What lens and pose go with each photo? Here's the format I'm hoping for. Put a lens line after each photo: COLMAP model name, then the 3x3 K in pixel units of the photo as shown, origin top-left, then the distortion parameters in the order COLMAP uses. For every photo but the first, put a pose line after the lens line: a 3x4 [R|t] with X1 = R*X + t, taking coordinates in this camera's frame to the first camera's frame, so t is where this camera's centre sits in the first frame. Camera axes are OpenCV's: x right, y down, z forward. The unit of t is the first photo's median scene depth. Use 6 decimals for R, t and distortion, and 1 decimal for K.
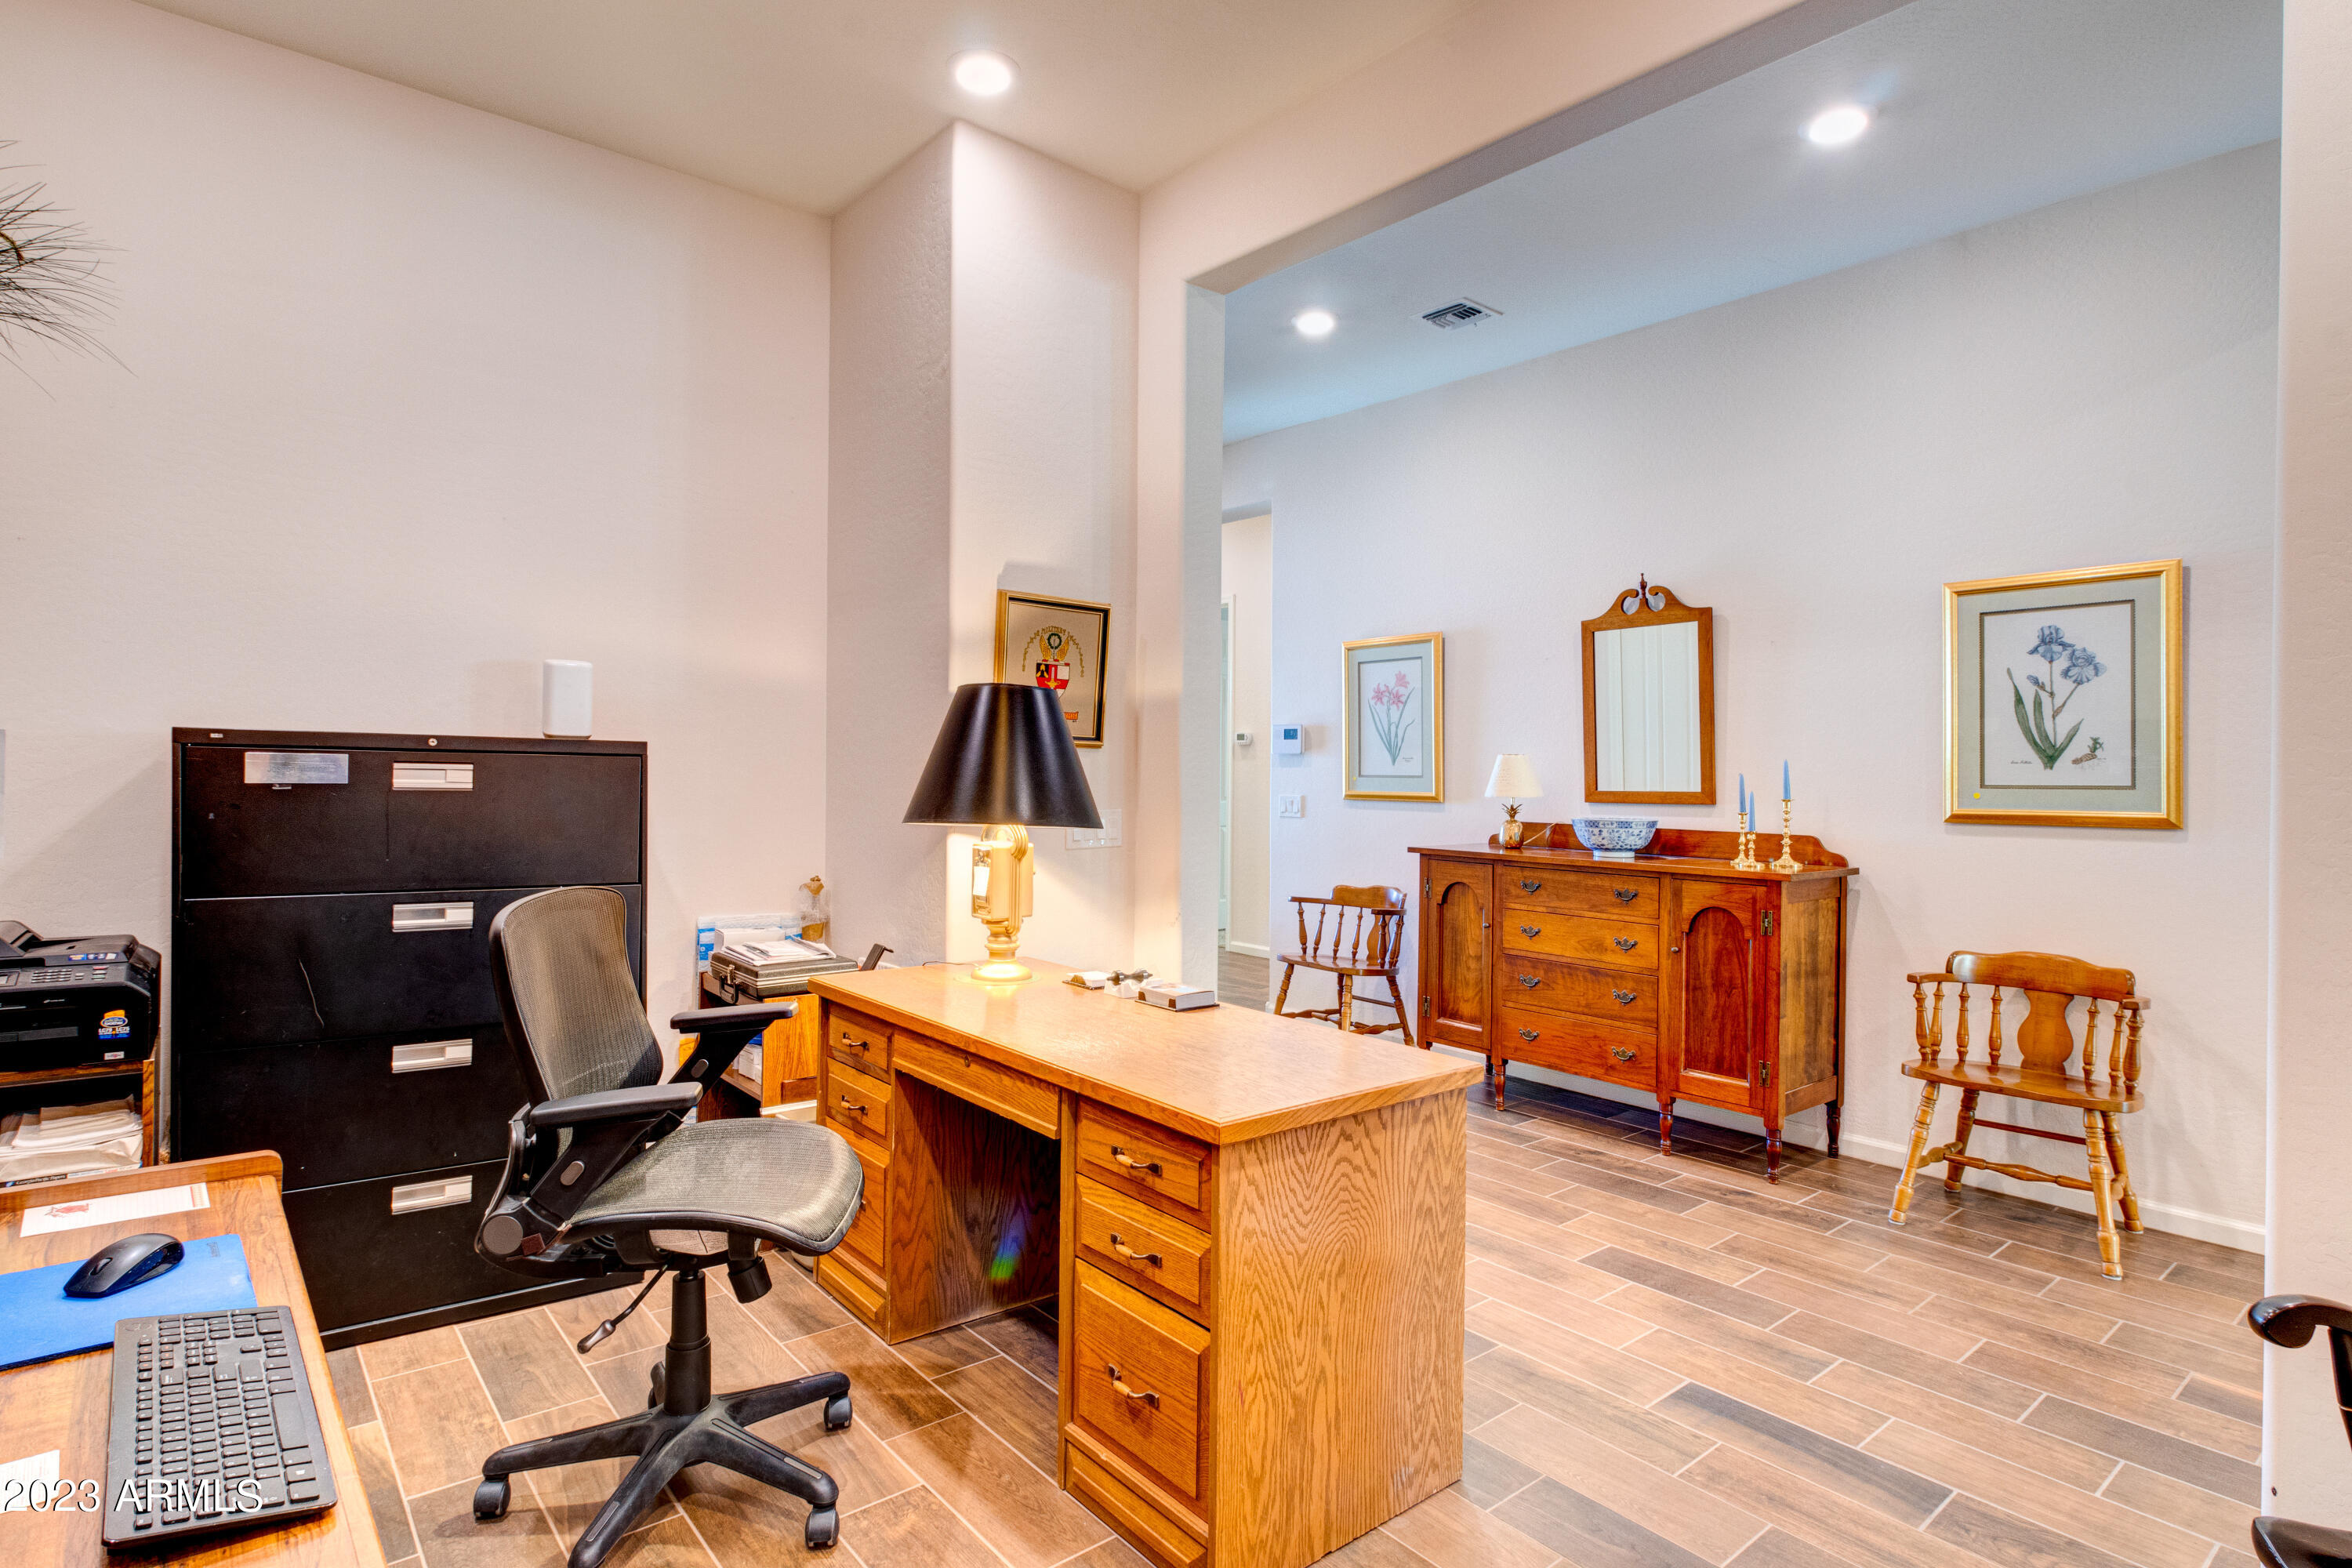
lens RADIAL K [[1204.9, 0, 1170.6], [0, 1204.9, 774.8], [0, 0, 1]] dist [0.000257, -0.000031]
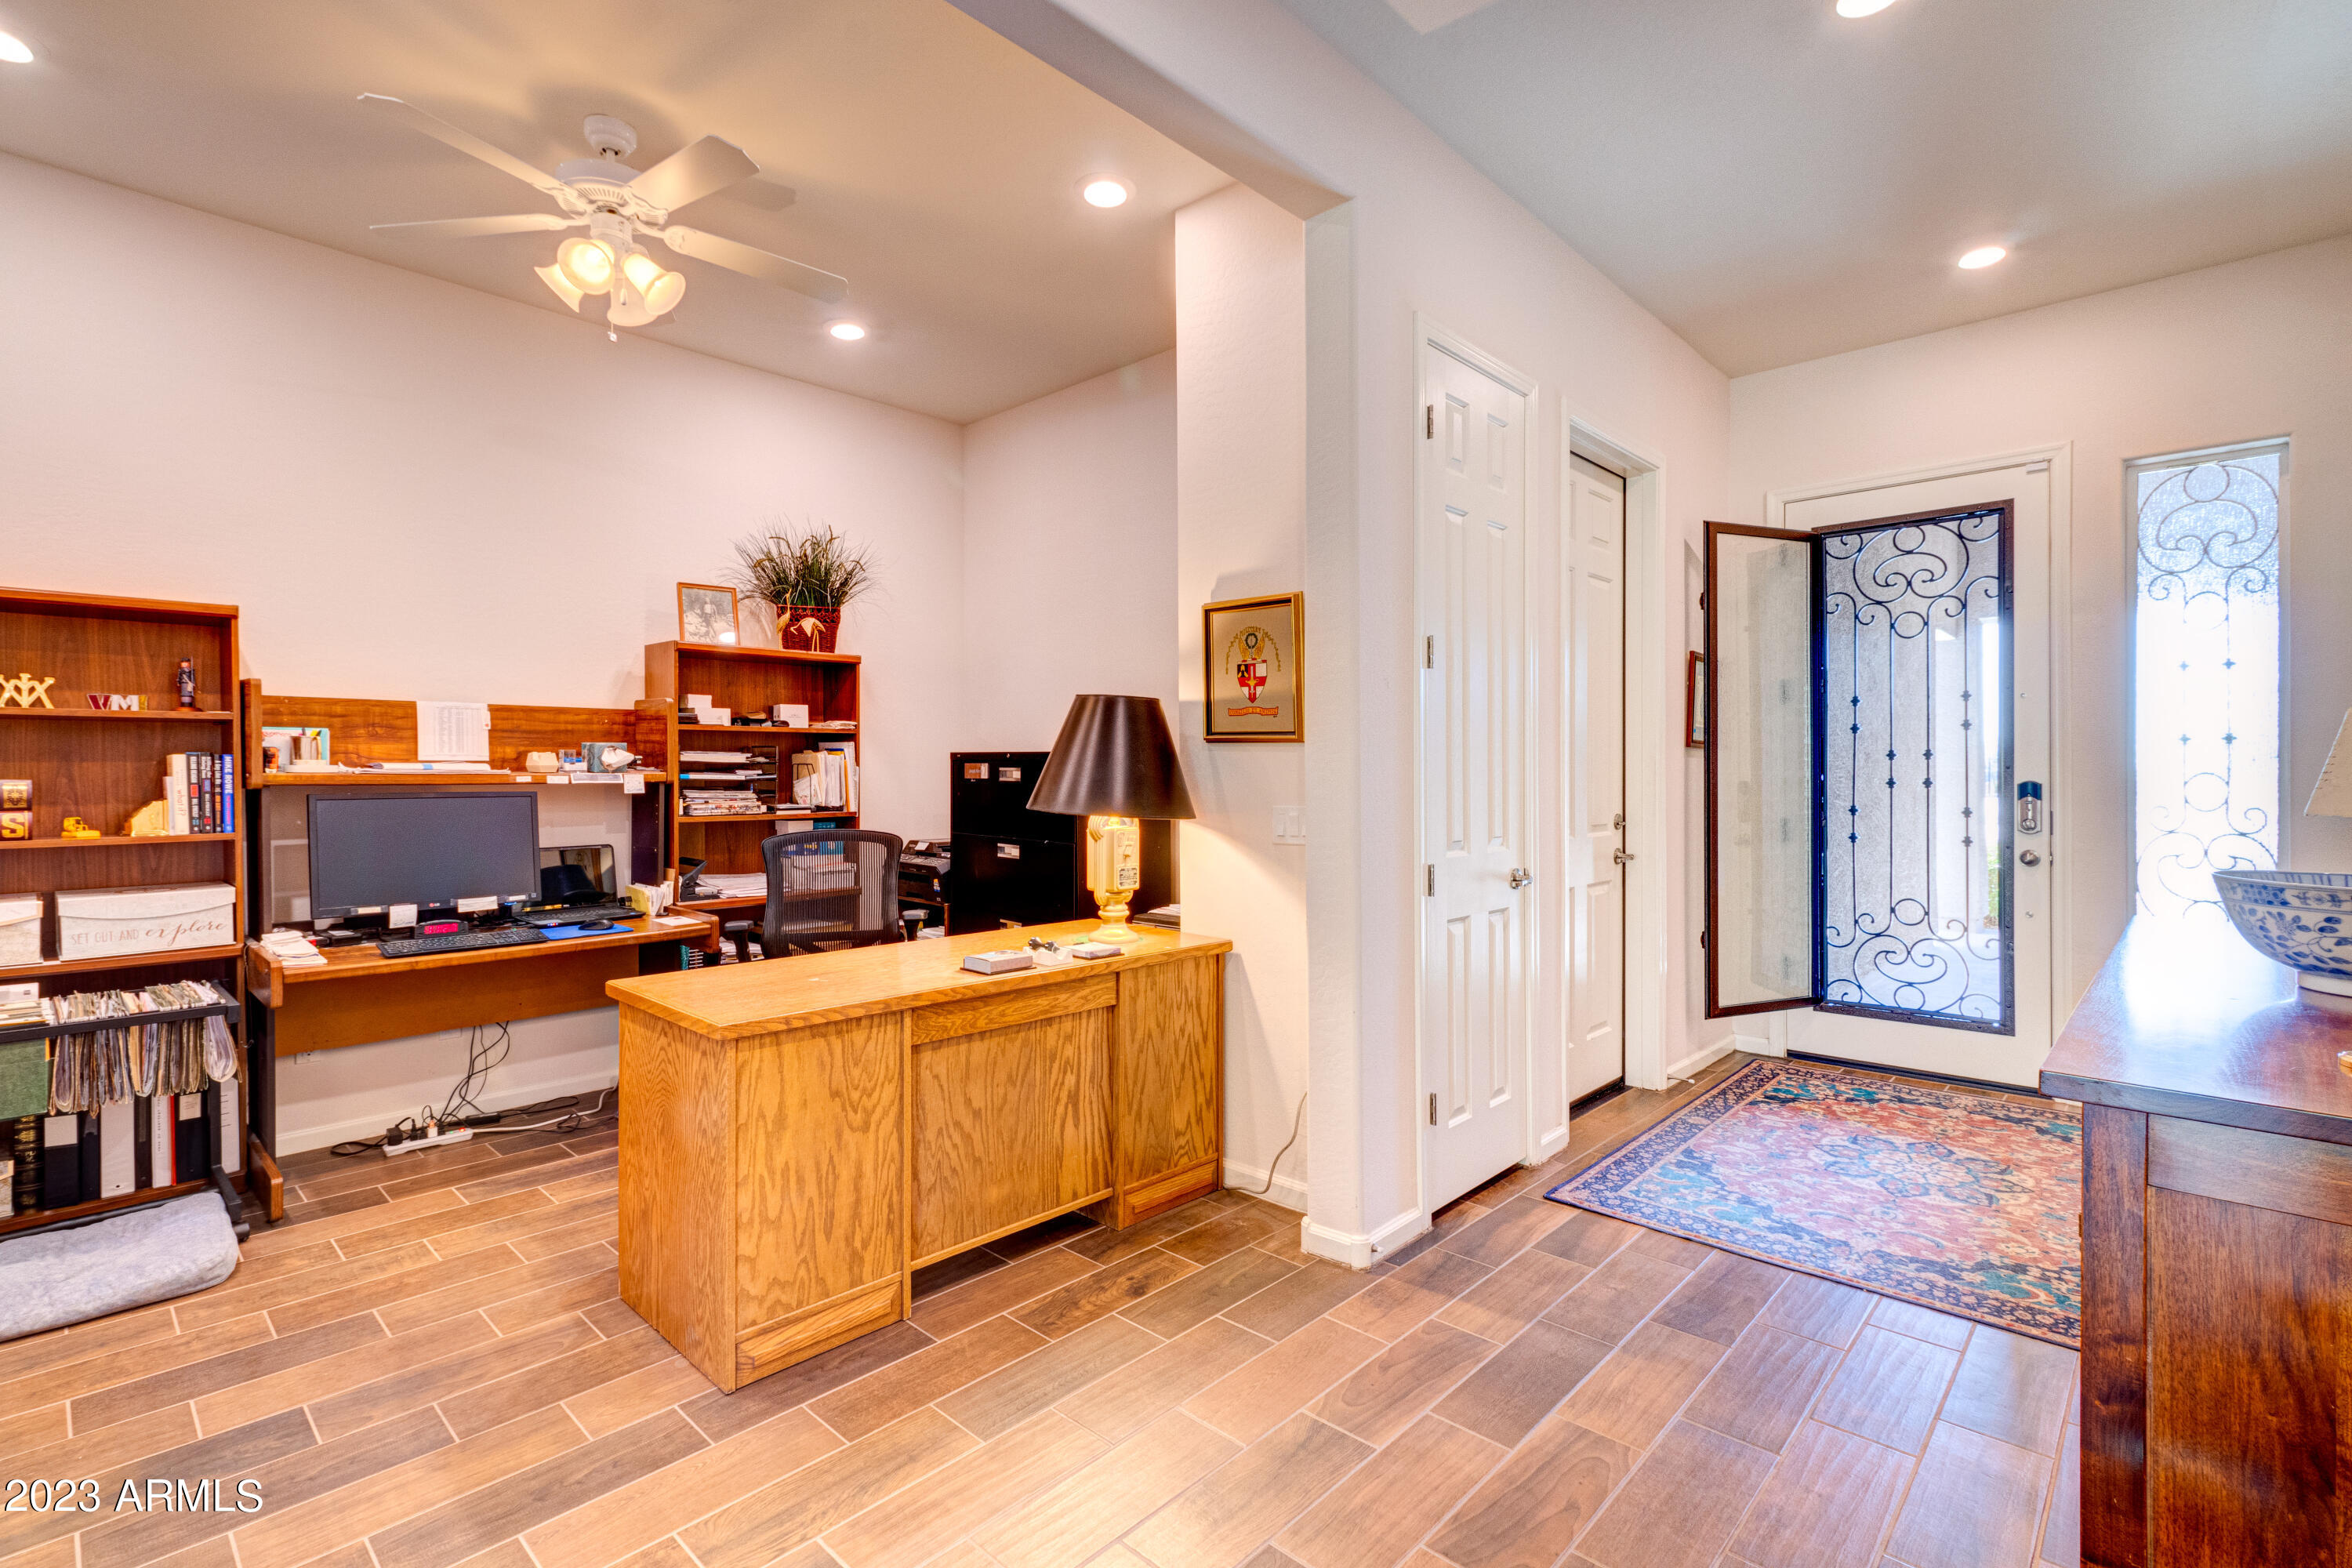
lens RADIAL K [[1092.9, 0, 1165.1], [0, 1092.9, 781.7], [0, 0, 1]] dist [0.001133, 0.000303]
pose [[0.111785, 0.000214, -0.993732, 0.829823], [0.003733, 0.999993, 0.000635, 0.009232], [0.993725, -0.003781, 0.111783, 0.822011]]
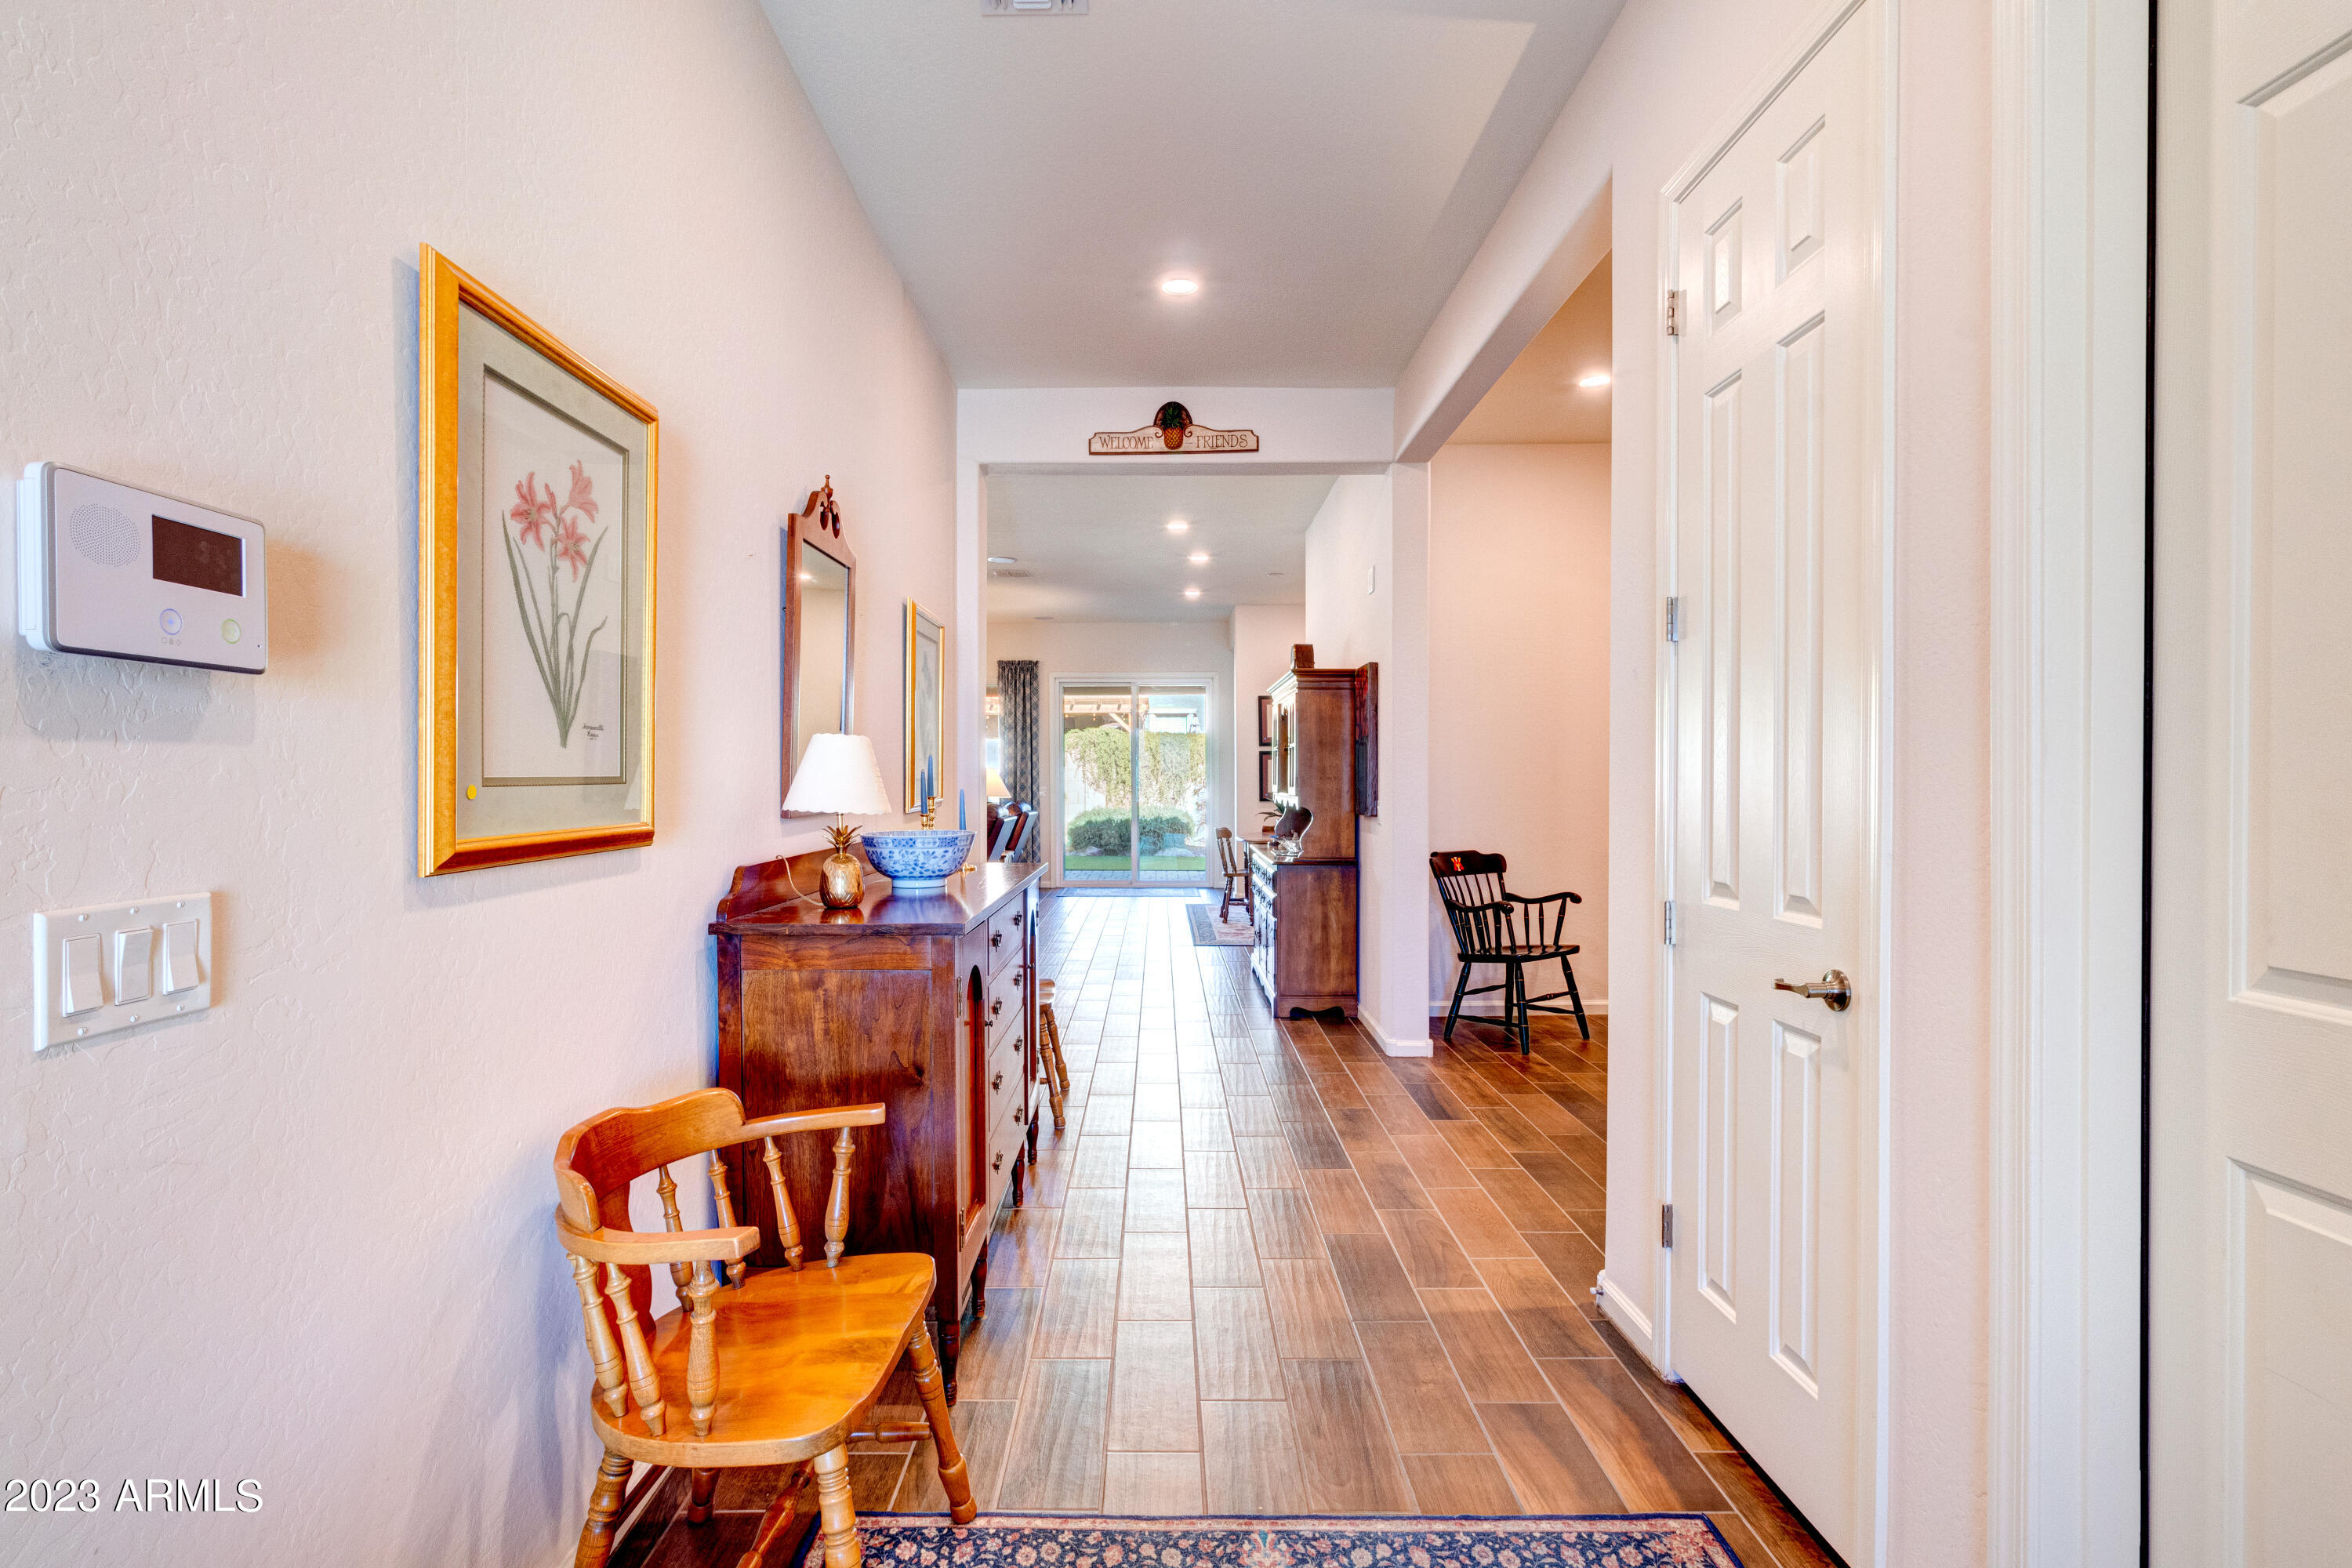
lens RADIAL K [[1092.9, 0, 1169.4], [0, 1092.9, 779.3], [0, 0, 1]] dist [0.001133, 0.000303]
pose [[-0.773213, -0.006954, 0.634108, -0.206427], [-0.002274, 0.999964, 0.008193, -0.002613], [-0.634142, 0.004893, -0.773201, 1.838989]]
